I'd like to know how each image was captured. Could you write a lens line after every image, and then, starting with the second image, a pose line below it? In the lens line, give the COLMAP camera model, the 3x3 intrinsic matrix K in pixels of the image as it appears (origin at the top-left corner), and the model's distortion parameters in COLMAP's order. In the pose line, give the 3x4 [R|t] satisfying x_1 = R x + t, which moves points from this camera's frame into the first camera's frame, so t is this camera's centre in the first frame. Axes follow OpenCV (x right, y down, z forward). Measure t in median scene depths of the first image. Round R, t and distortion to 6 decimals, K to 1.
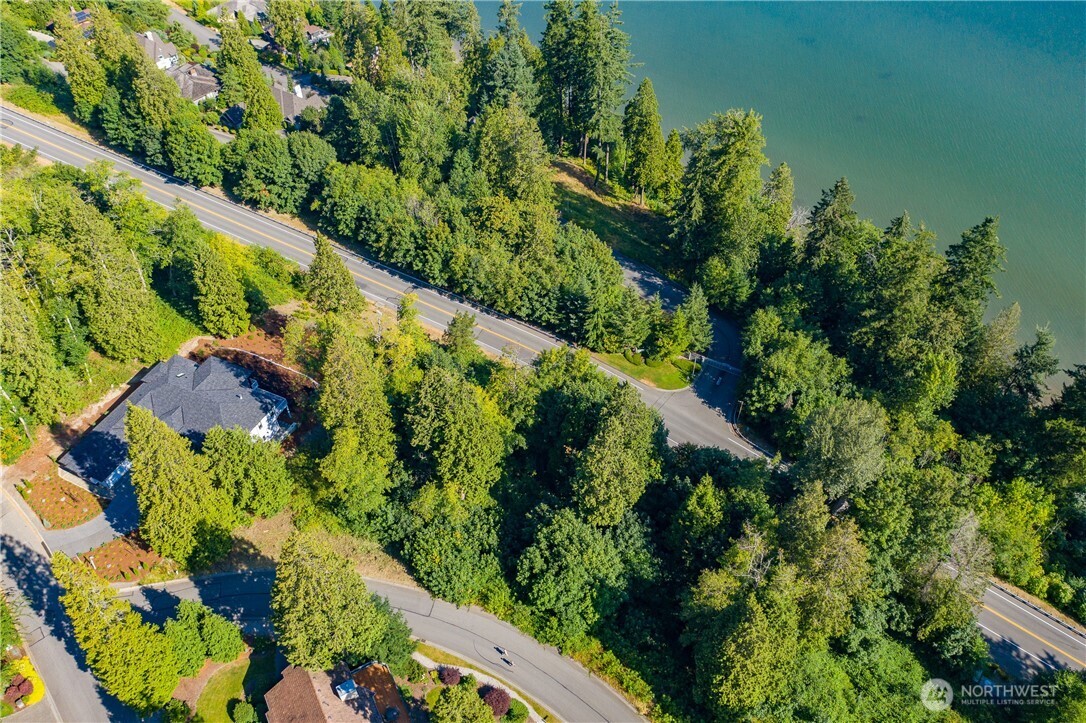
lens RADIAL K [[854.6, 0, 542.5], [0, 854.6, 361.3], [0, 0, 1]] dist [-0.017326, 0.009797]
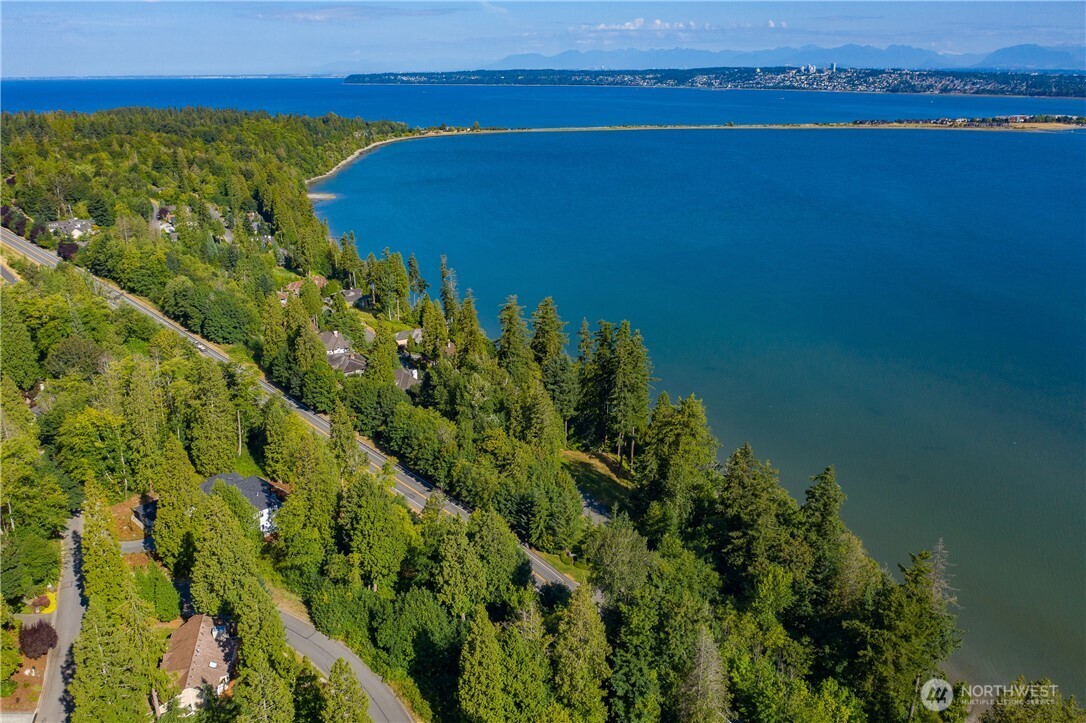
lens RADIAL K [[854.6, 0, 542.4], [0, 854.6, 360.0], [0, 0, 1]] dist [-0.017326, 0.009797]
pose [[0.958502, 0.104901, -0.265086, 0.354553], [-0.212856, 0.881894, -0.420660, 0.257815], [0.189650, 0.459629, 0.867626, -0.213556]]
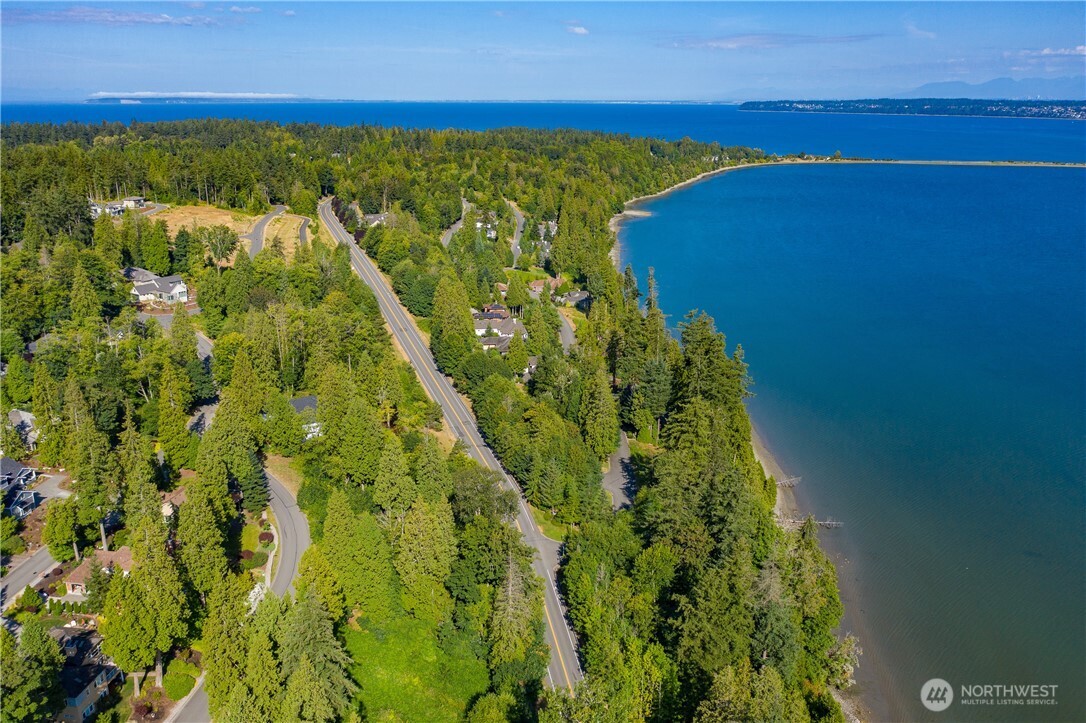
lens RADIAL K [[854.6, 0, 542.3], [0, 854.6, 356.8], [0, 0, 1]] dist [-0.017326, 0.009797]
pose [[0.742173, 0.214259, -0.635037, 0.910425], [-0.490643, 0.819171, -0.297033, 0.199011], [0.456562, 0.532027, 0.713091, -0.170853]]
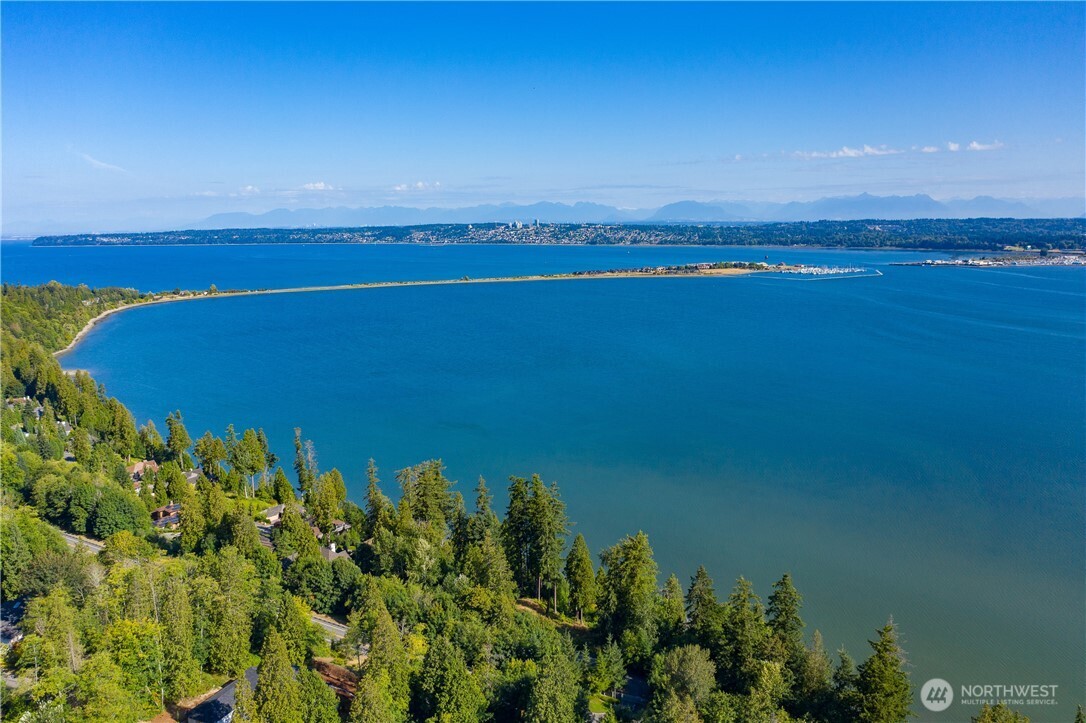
lens RADIAL K [[854.6, 0, 543.6], [0, 854.6, 359.1], [0, 0, 1]] dist [-0.017326, 0.009797]
pose [[0.999209, -0.003612, 0.039598, 0.006986], [0.026538, 0.802181, -0.596492, 0.366012], [-0.029610, 0.597071, 0.801642, -0.417702]]
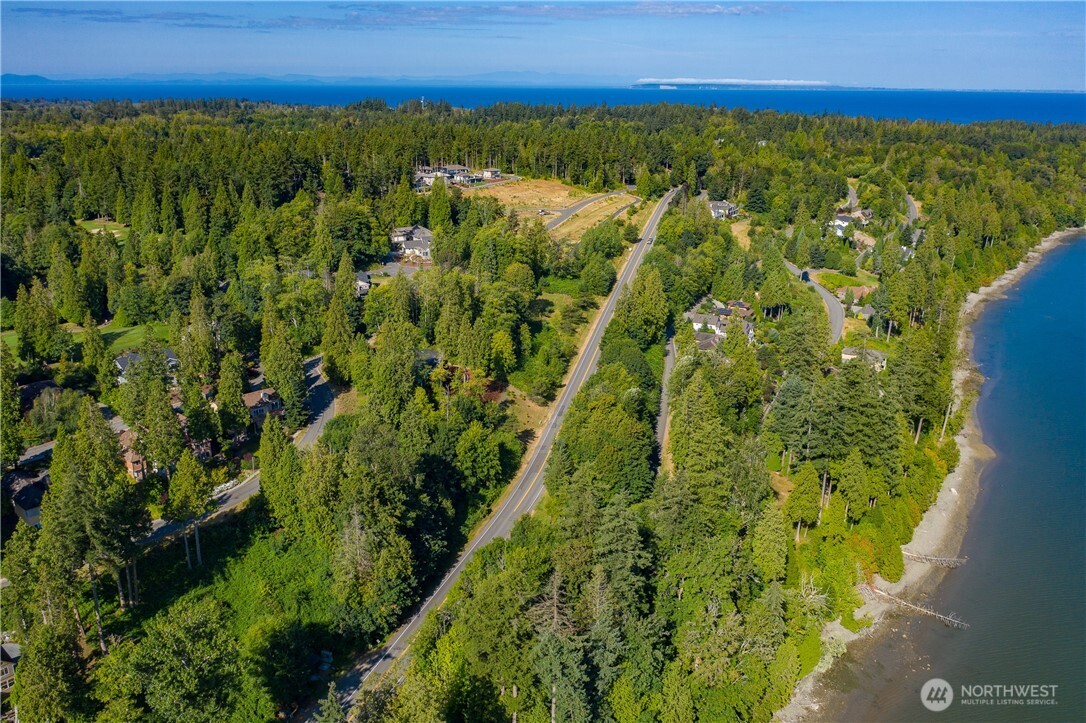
lens RADIAL K [[854.6, 0, 547.7], [0, 854.6, 365.3], [0, 0, 1]] dist [-0.017326, 0.009797]
pose [[0.257594, 0.322858, -0.910719, 1.265260], [-0.699024, 0.712977, 0.055040, -0.231249], [0.667091, 0.622436, 0.409344, 0.249310]]
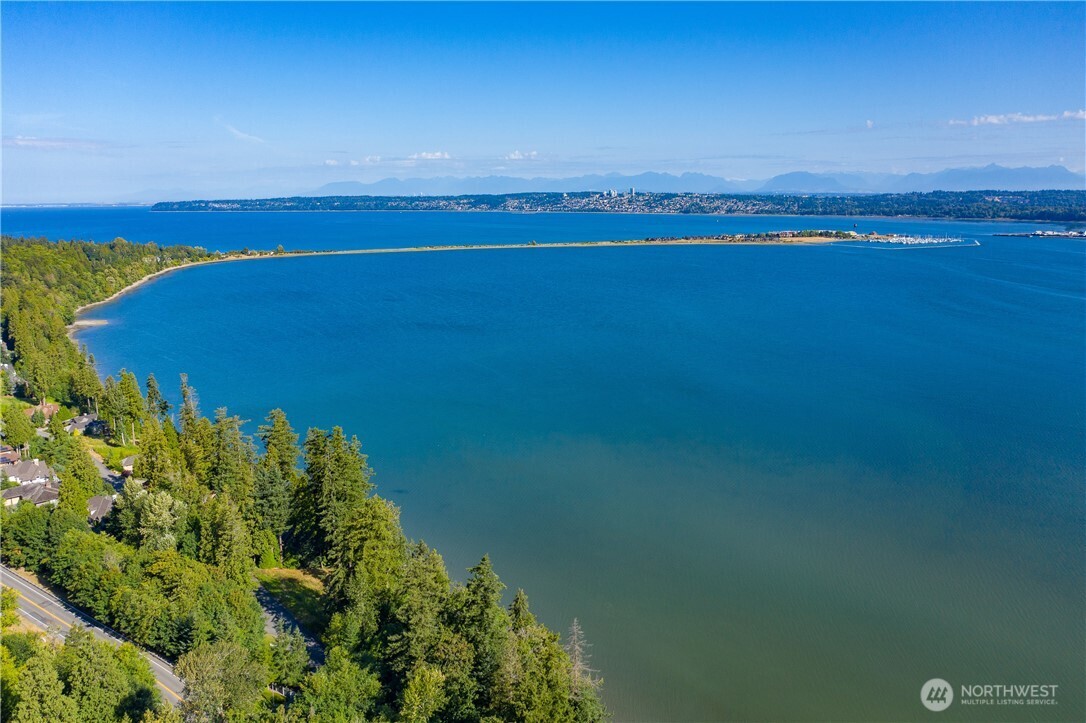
lens RADIAL K [[854.6, 0, 541.3], [0, 854.6, 354.2], [0, 0, 1]] dist [-0.017326, 0.009797]
pose [[0.996258, 0.024075, -0.083009, 0.573658], [-0.067389, 0.817749, -0.571617, 0.241150], [0.054119, 0.575072, 0.816311, -0.152430]]
